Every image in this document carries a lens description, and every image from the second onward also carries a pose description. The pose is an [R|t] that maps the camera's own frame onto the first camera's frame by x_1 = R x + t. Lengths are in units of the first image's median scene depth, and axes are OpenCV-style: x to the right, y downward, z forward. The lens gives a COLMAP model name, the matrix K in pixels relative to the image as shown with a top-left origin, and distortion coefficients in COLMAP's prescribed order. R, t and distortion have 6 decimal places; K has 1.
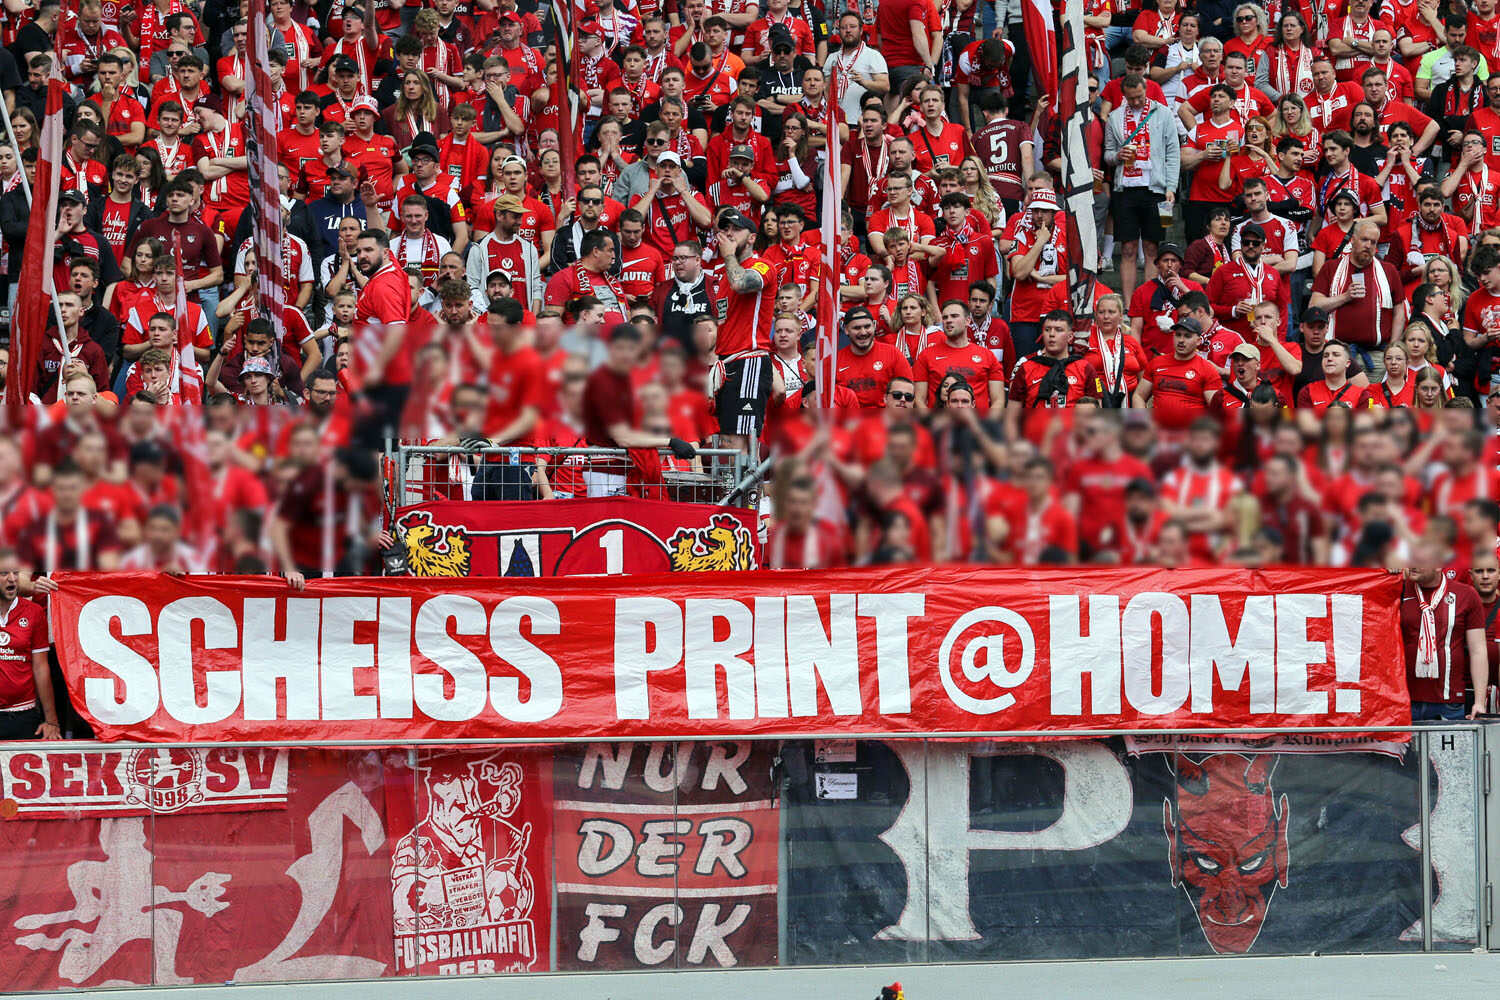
lens RADIAL K [[5192.9, 0, 744.6], [0, 5192.9, 491.0], [0, 0, 1]] dist [0.439635, 0.000000]
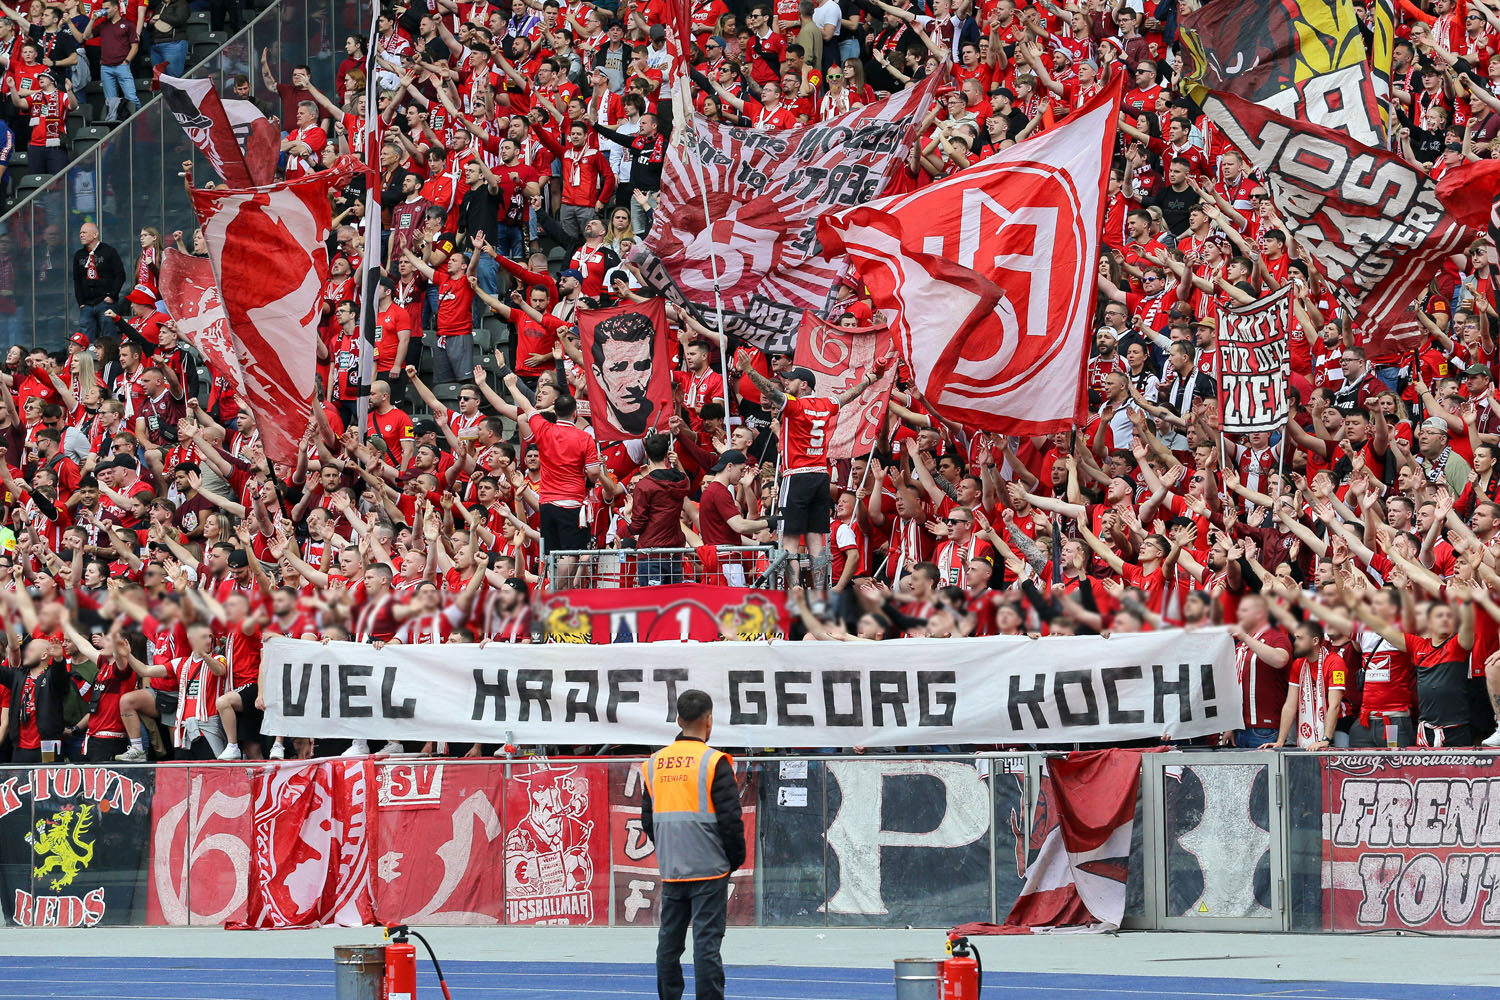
lens RADIAL K [[5192.9, 0, 748.7], [0, 5192.9, 500.5], [0, 0, 1]] dist [0.439635, 0.000000]
pose [[0.692304, -0.032105, -0.720891, 0.978394], [0.033812, 0.999356, -0.012034, -0.003588], [0.720813, -0.016044, 0.692943, 0.067783]]
